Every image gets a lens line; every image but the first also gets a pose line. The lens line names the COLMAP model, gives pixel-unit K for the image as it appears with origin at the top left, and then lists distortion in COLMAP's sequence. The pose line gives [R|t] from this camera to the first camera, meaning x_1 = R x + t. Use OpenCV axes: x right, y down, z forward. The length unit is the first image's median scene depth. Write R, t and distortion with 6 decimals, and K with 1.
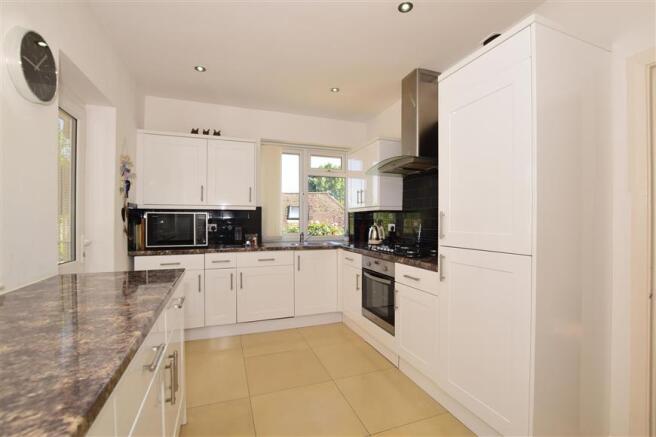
lens RADIAL K [[301.2, 0, 328.0], [0, 301.2, 218.5], [0, 0, 1]] dist [-0.000489, 0.000293]
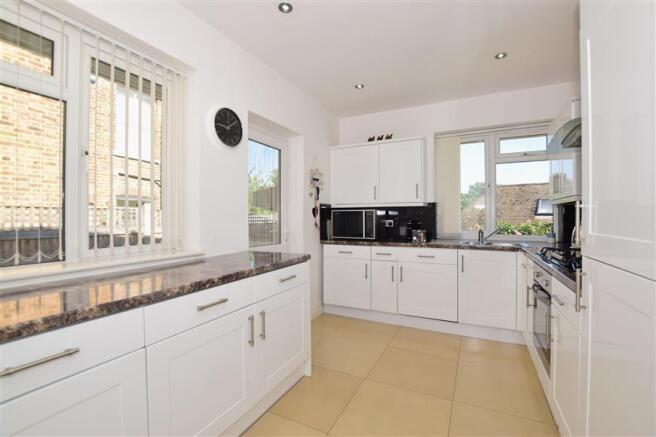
lens RADIAL K [[296.3, 0, 328.6], [0, 296.3, 214.3], [0, 0, 1]] dist [-0.000582, 0.000021]
pose [[0.696361, -0.009588, -0.717628, 0.277906], [0.007671, 0.999953, -0.005916, 0.002812], [0.717651, -0.001386, 0.696401, 0.103211]]
